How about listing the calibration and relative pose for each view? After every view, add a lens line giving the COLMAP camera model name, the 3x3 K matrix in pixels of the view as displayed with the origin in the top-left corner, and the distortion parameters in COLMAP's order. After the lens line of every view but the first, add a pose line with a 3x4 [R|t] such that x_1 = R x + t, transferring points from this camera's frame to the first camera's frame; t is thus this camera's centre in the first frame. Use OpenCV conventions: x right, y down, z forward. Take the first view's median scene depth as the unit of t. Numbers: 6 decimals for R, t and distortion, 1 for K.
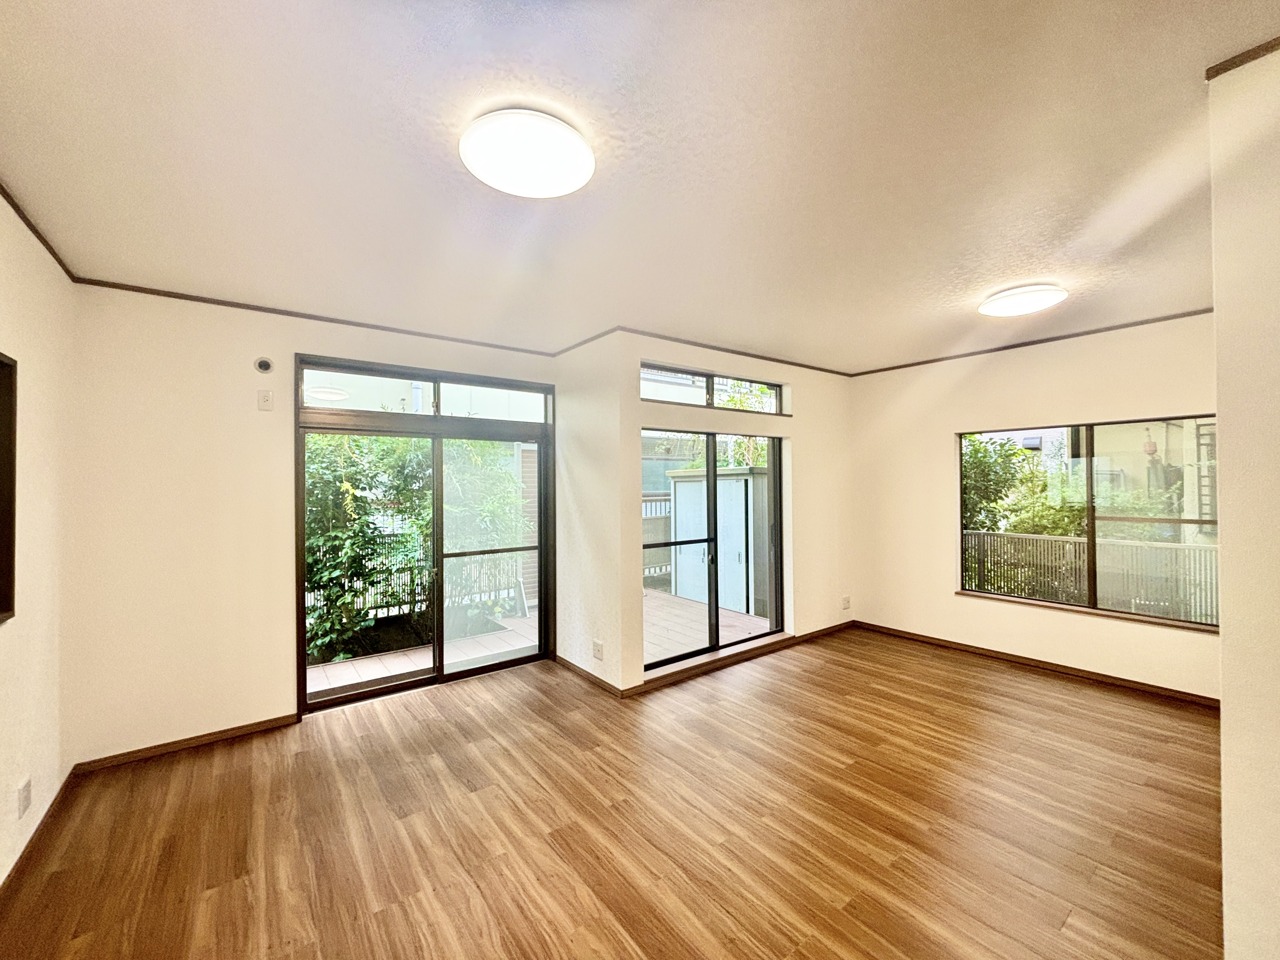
lens RADIAL K [[519.0, 0, 638.2], [0, 519.0, 474.6], [0, 0, 1]] dist [-0.002431, 0.001365]
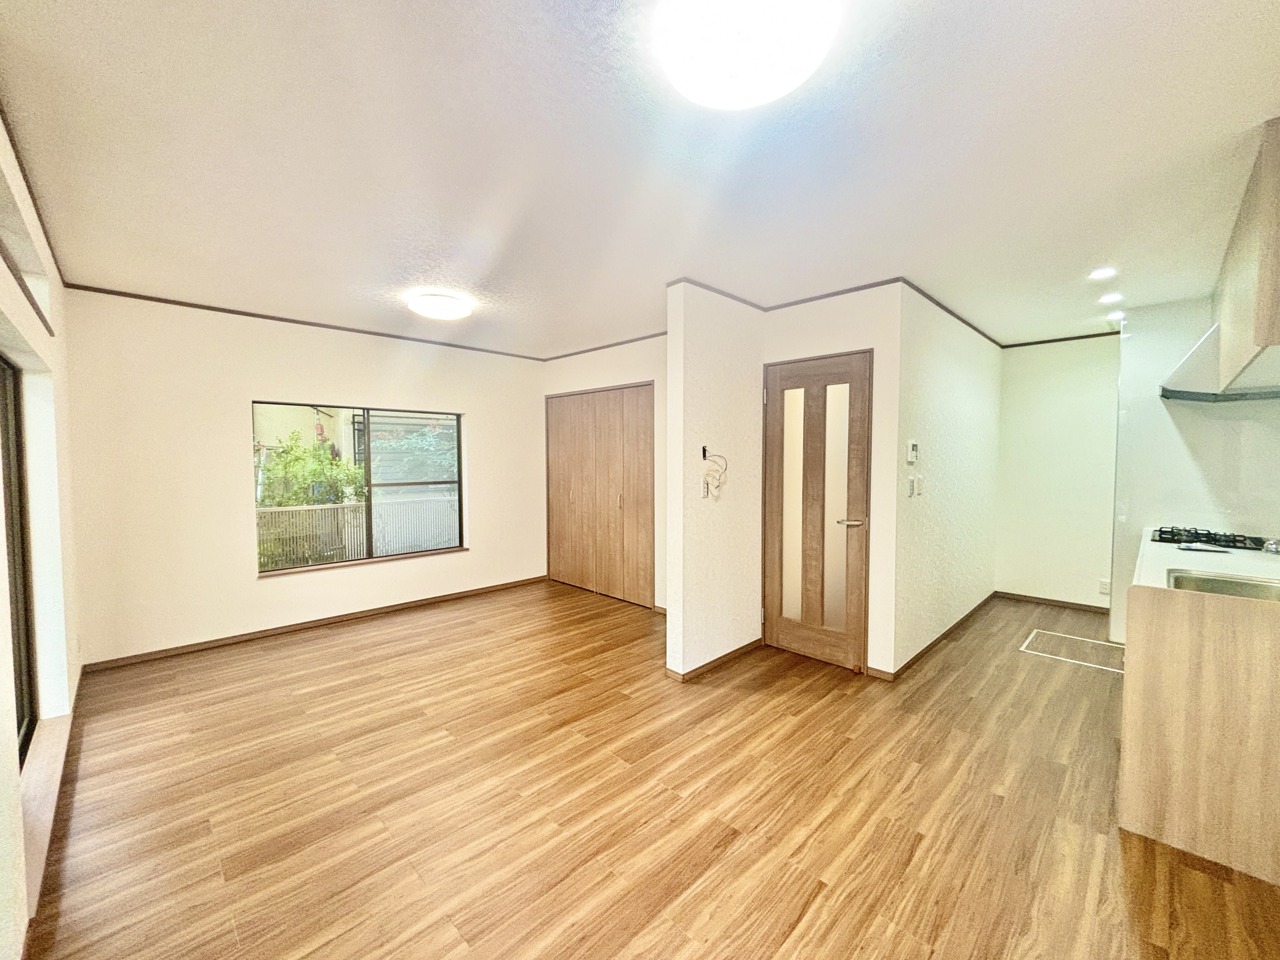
lens RADIAL K [[519.0, 0, 640.6], [0, 519.0, 484.3], [0, 0, 1]] dist [-0.002431, 0.001365]
pose [[-0.131075, -0.046485, 0.990282, -0.425679], [-0.013454, 0.998891, 0.045109, 0.018241], [-0.991281, -0.007410, -0.131555, 0.533198]]
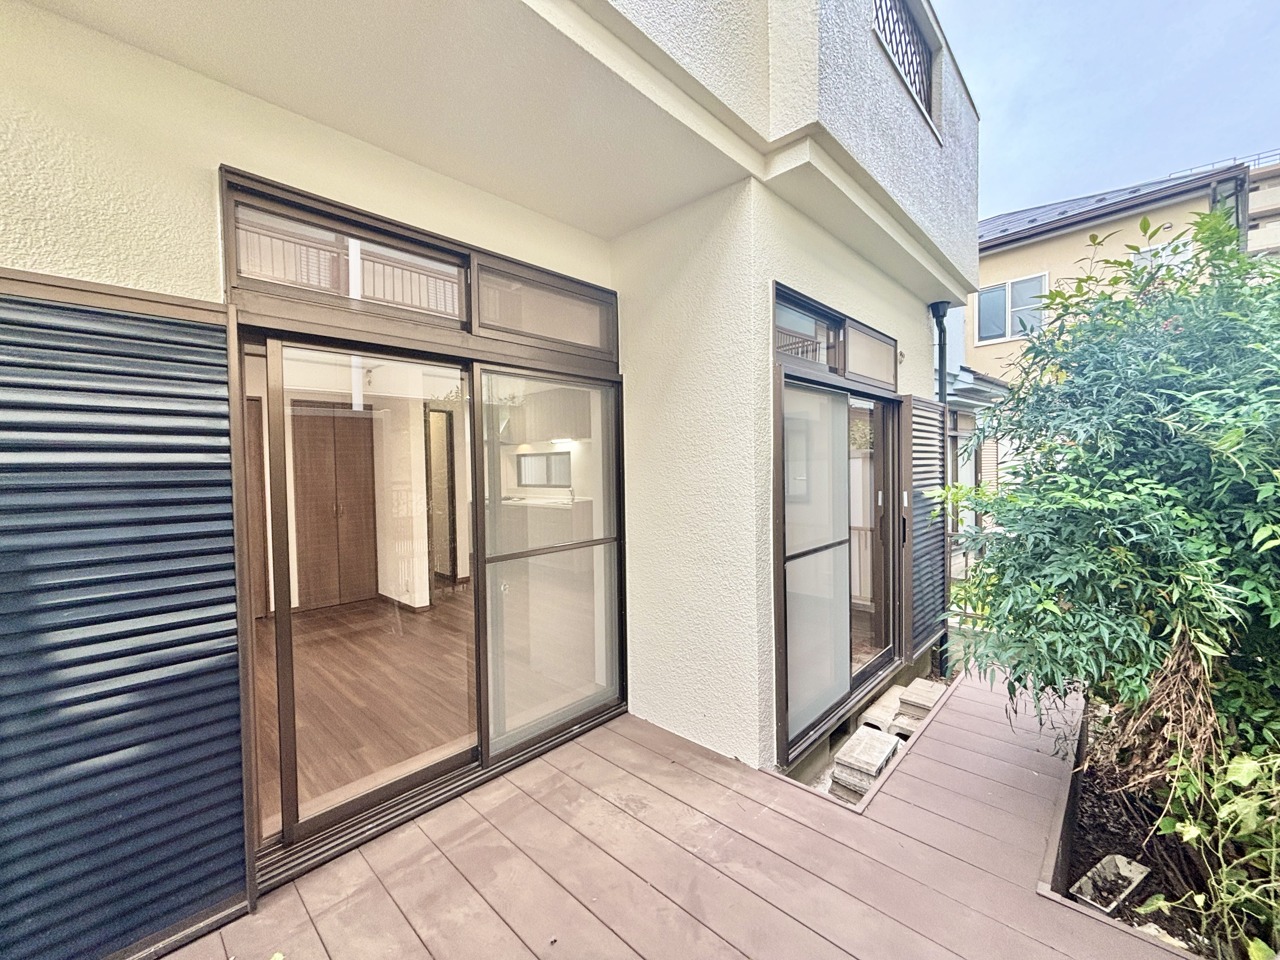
lens RADIAL K [[519.0, 0, 637.1], [0, 519.0, 481.6], [0, 0, 1]] dist [-0.002431, 0.001365]
pose [[-0.986640, 0.028279, -0.160440, 0.070866], [0.026907, 0.999580, 0.010720, 0.047895], [0.160676, 0.006260, -0.986987, 1.753853]]
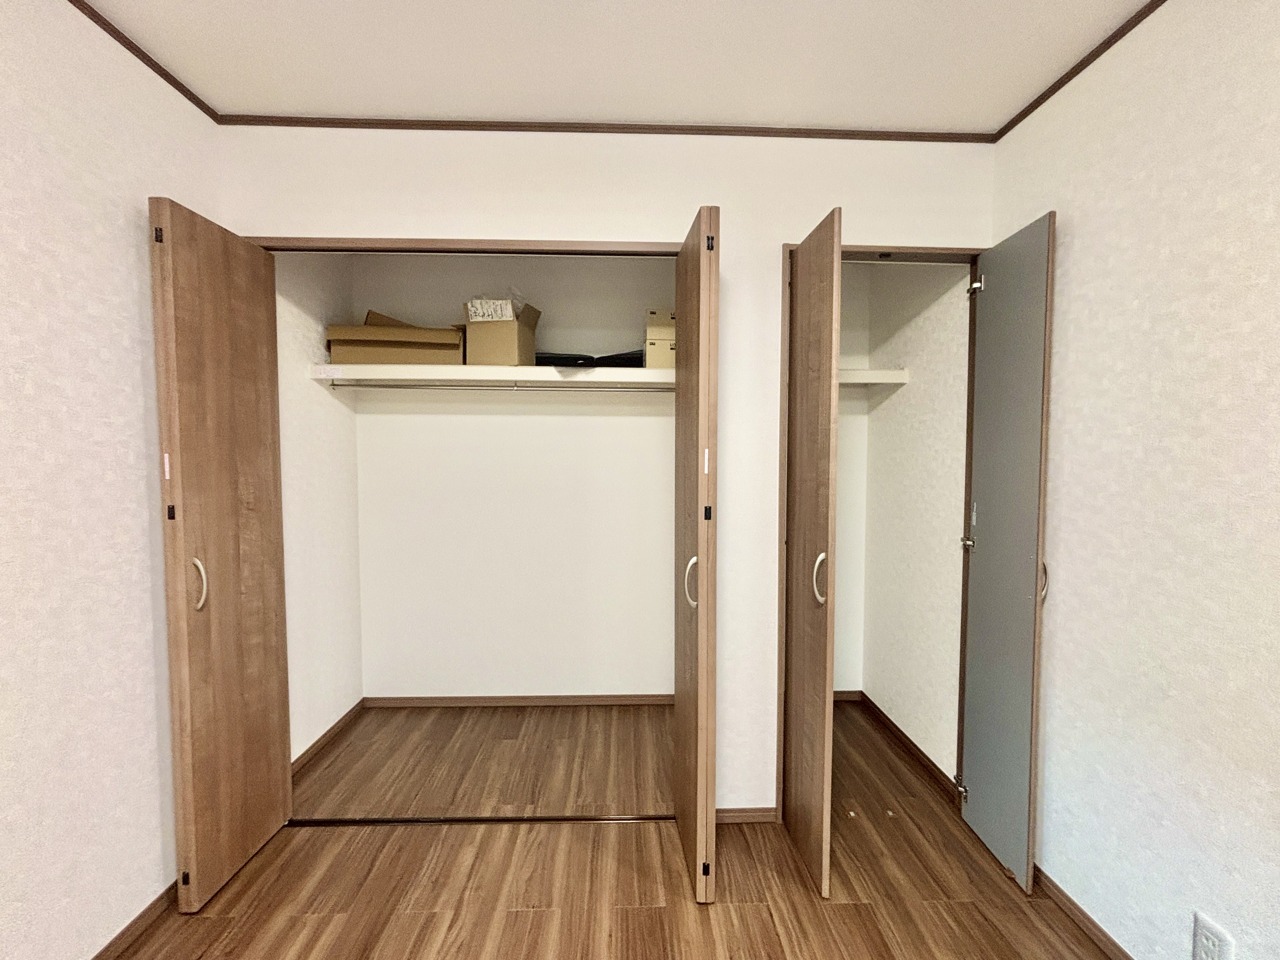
lens RADIAL K [[519.0, 0, 647.8], [0, 519.0, 478.5], [0, 0, 1]] dist [-0.002431, 0.001365]
pose [[-0.810736, -0.016661, 0.585175, 0.541699], [-0.007891, 0.999815, 0.017535, 0.033849], [-0.585359, 0.009599, -0.810717, 0.775322]]
